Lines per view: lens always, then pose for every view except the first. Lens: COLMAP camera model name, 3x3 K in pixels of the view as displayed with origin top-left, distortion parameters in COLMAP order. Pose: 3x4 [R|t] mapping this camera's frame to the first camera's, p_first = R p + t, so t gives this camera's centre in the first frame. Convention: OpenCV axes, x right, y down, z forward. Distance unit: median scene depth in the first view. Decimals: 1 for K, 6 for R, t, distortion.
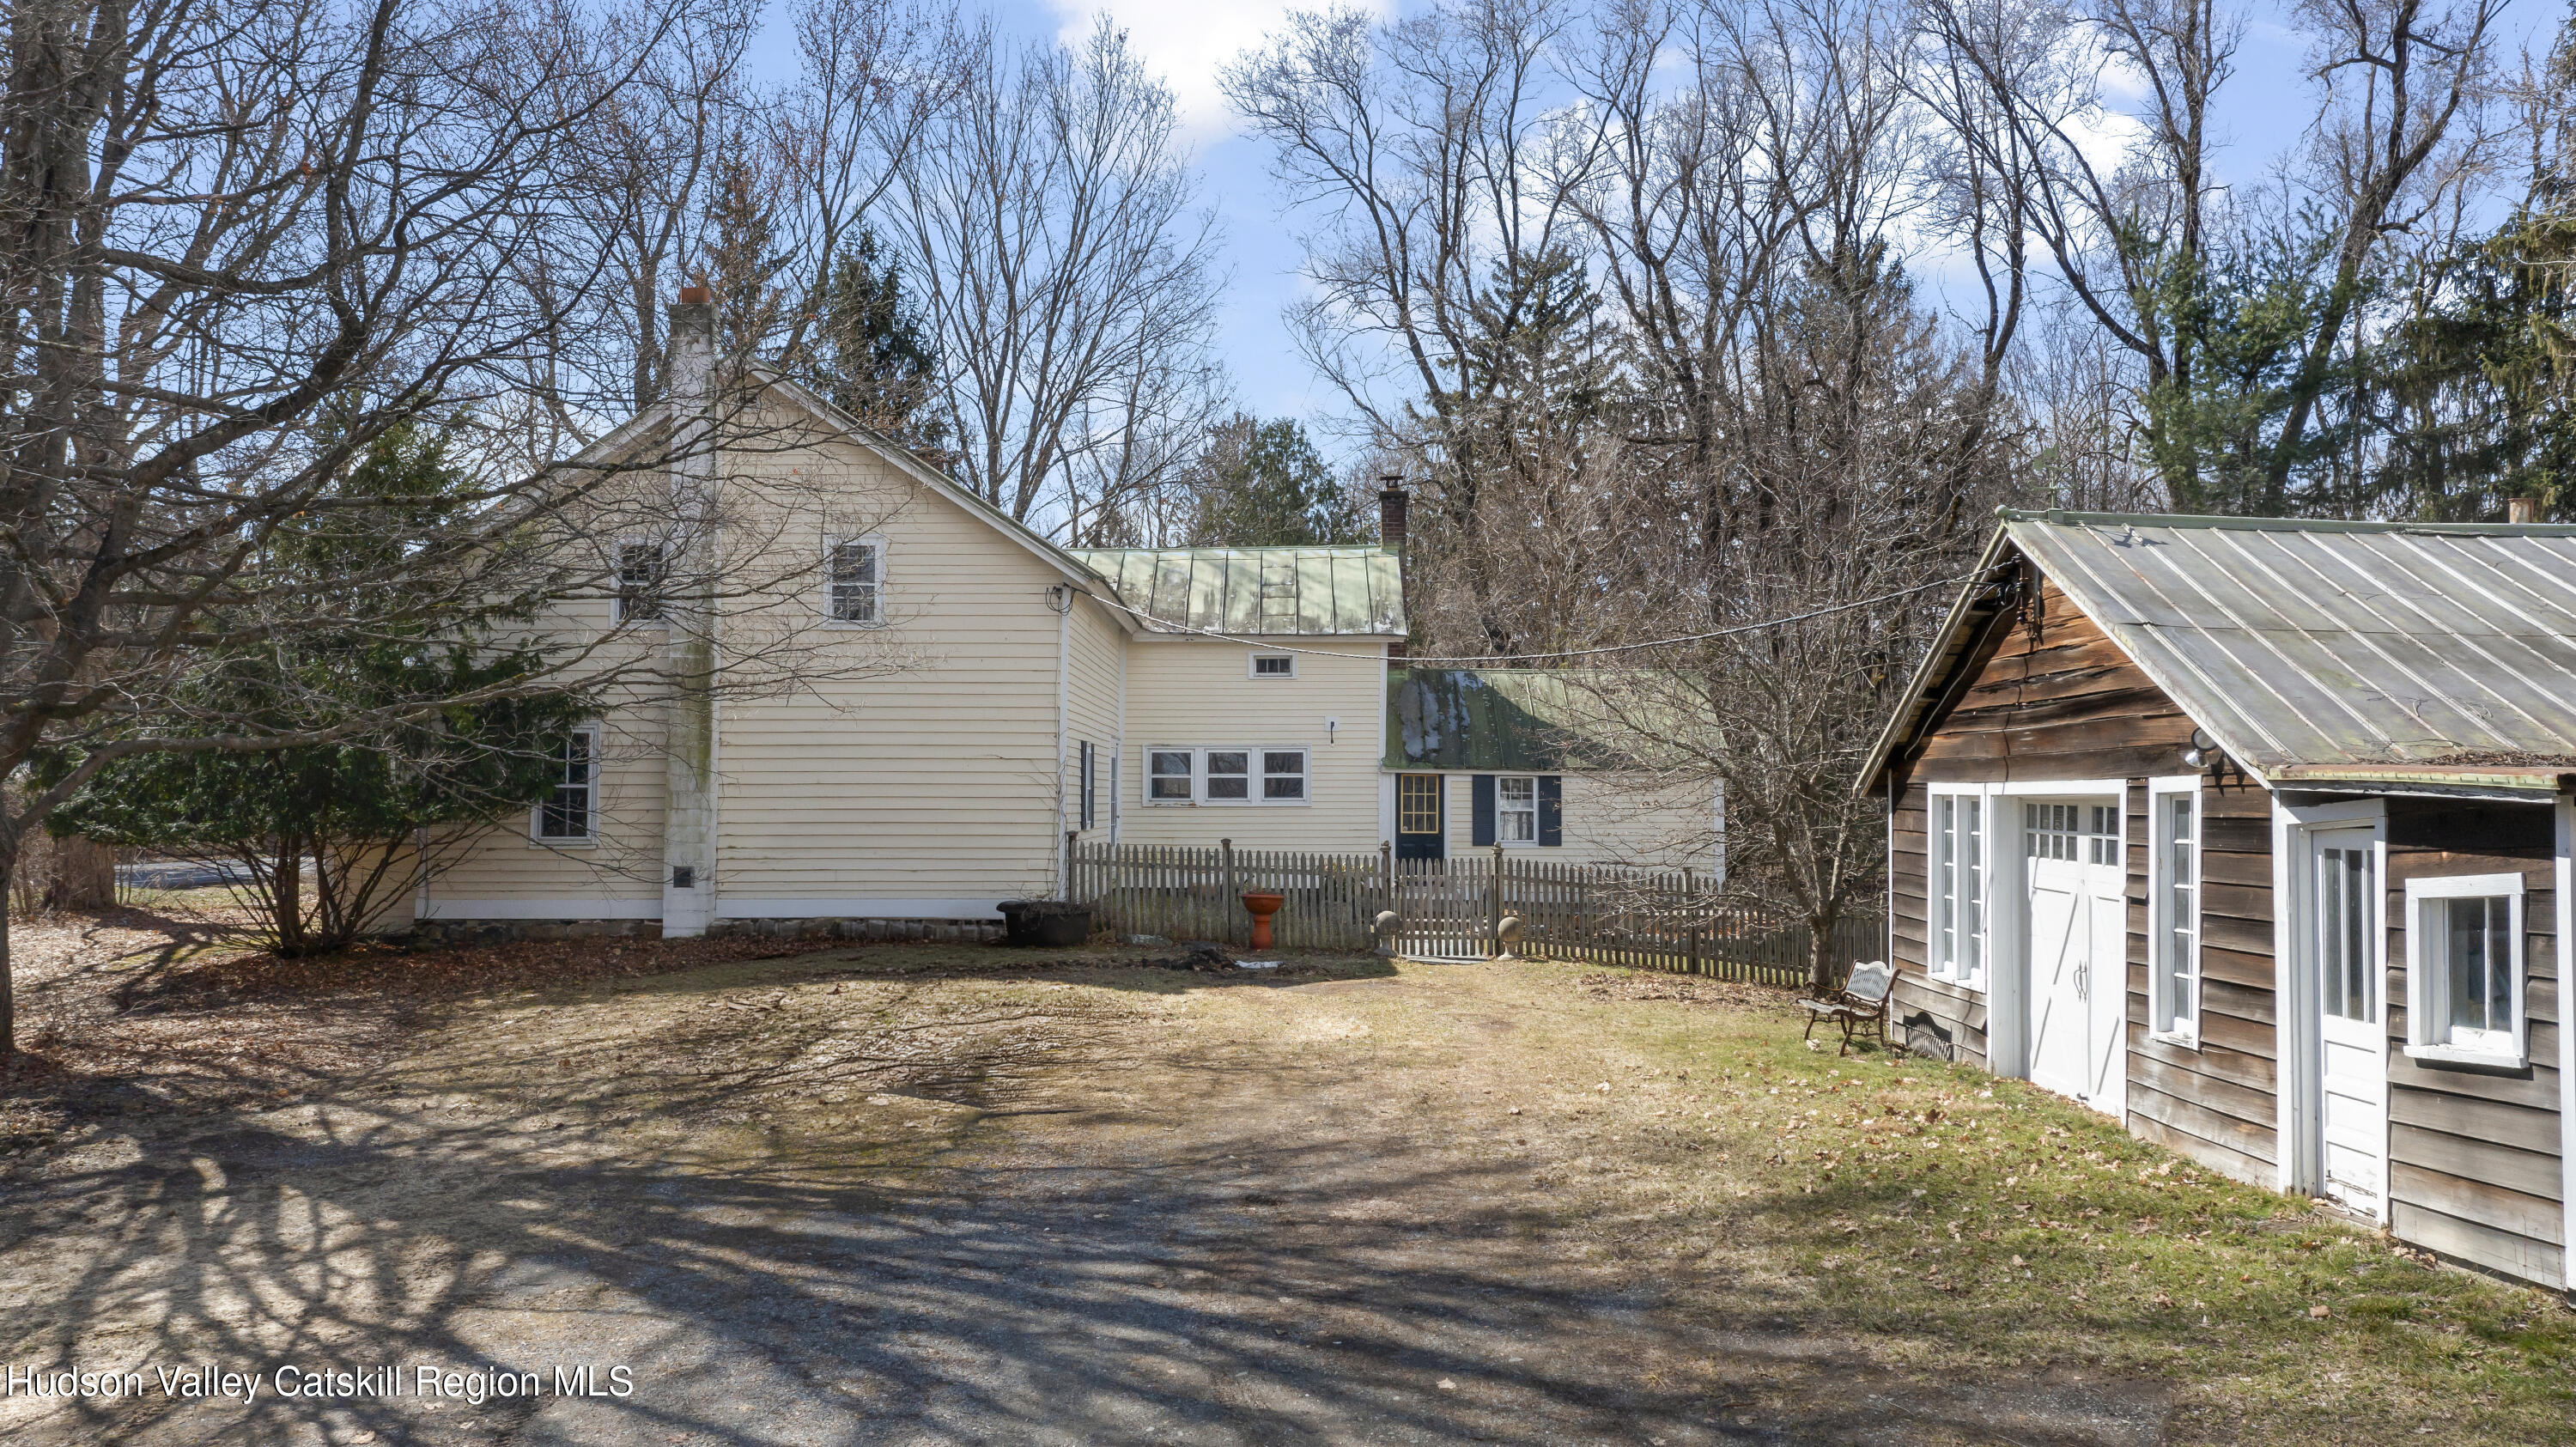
lens RADIAL K [[2050.8, 0, 1287.3], [0, 2050.8, 725.1], [0, 0, 1]] dist [-0.005995, 0.002830]
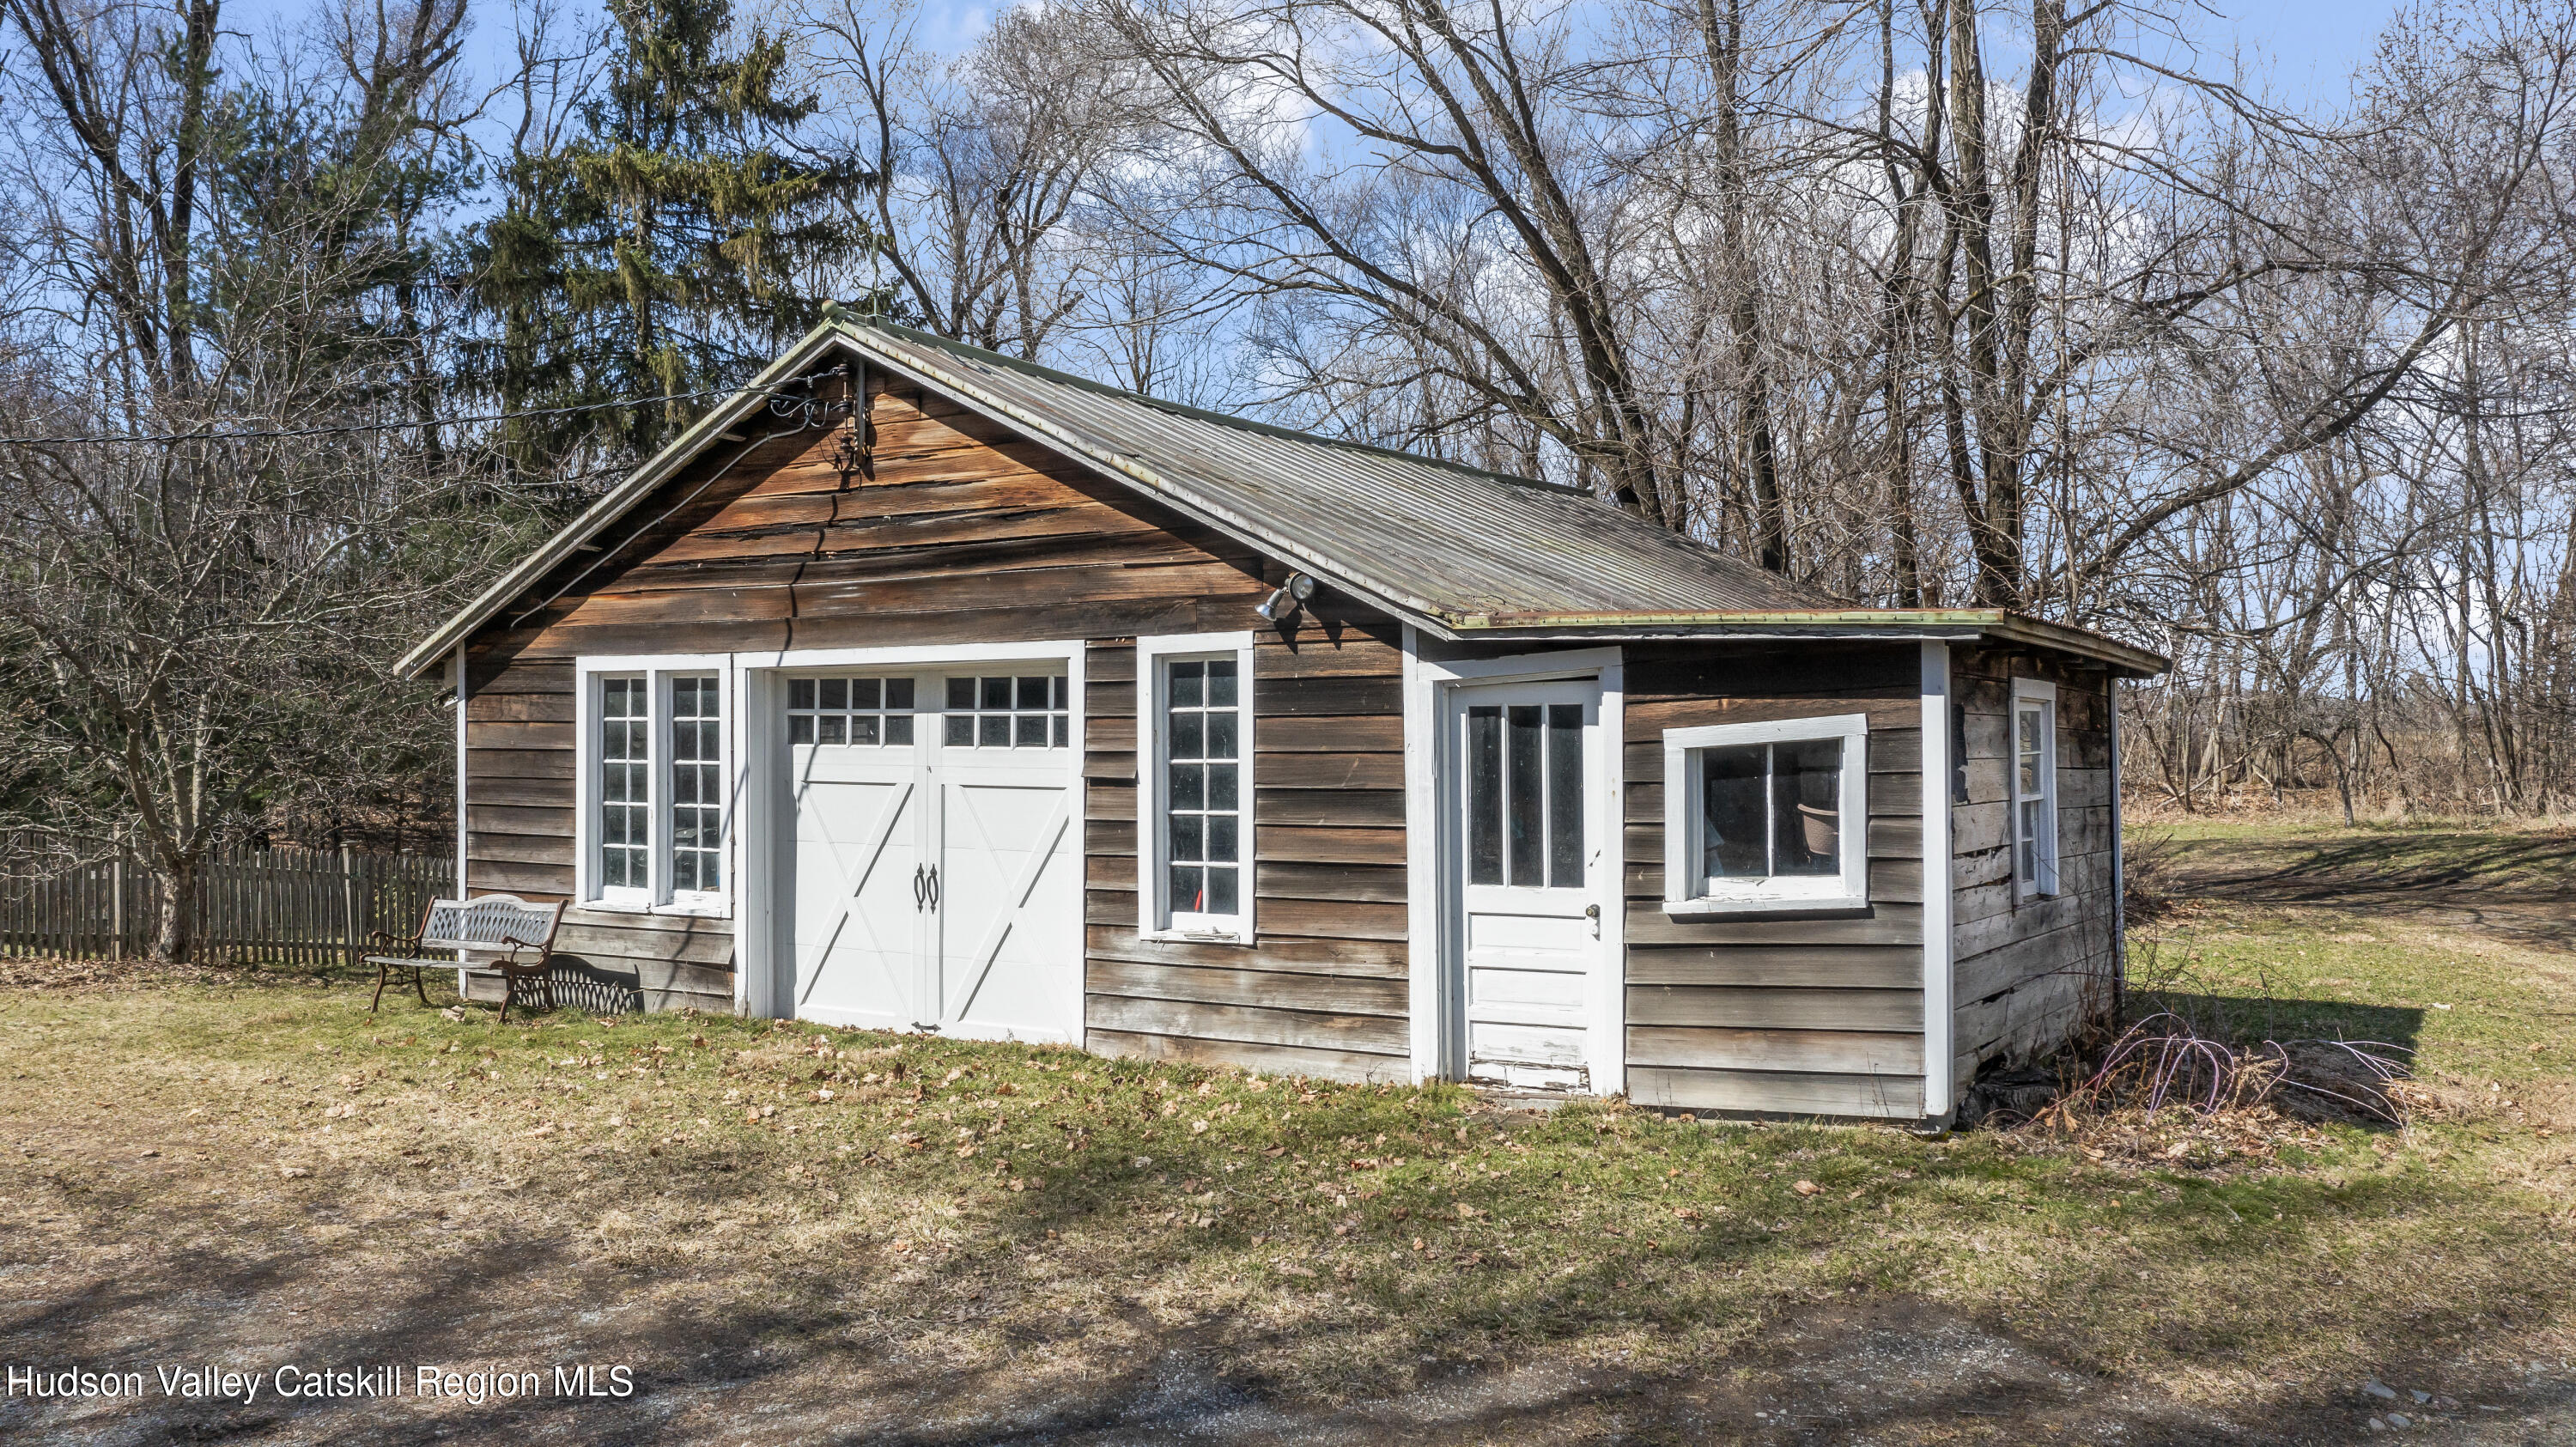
lens RADIAL K [[2050.8, 0, 1288.2], [0, 2050.8, 725.7], [0, 0, 1]] dist [-0.005995, 0.002830]
pose [[0.514358, -0.004638, 0.857563, -0.281111], [-0.021655, 0.999596, 0.018395, 0.045593], [-0.857302, -0.028032, 0.514049, 0.503207]]
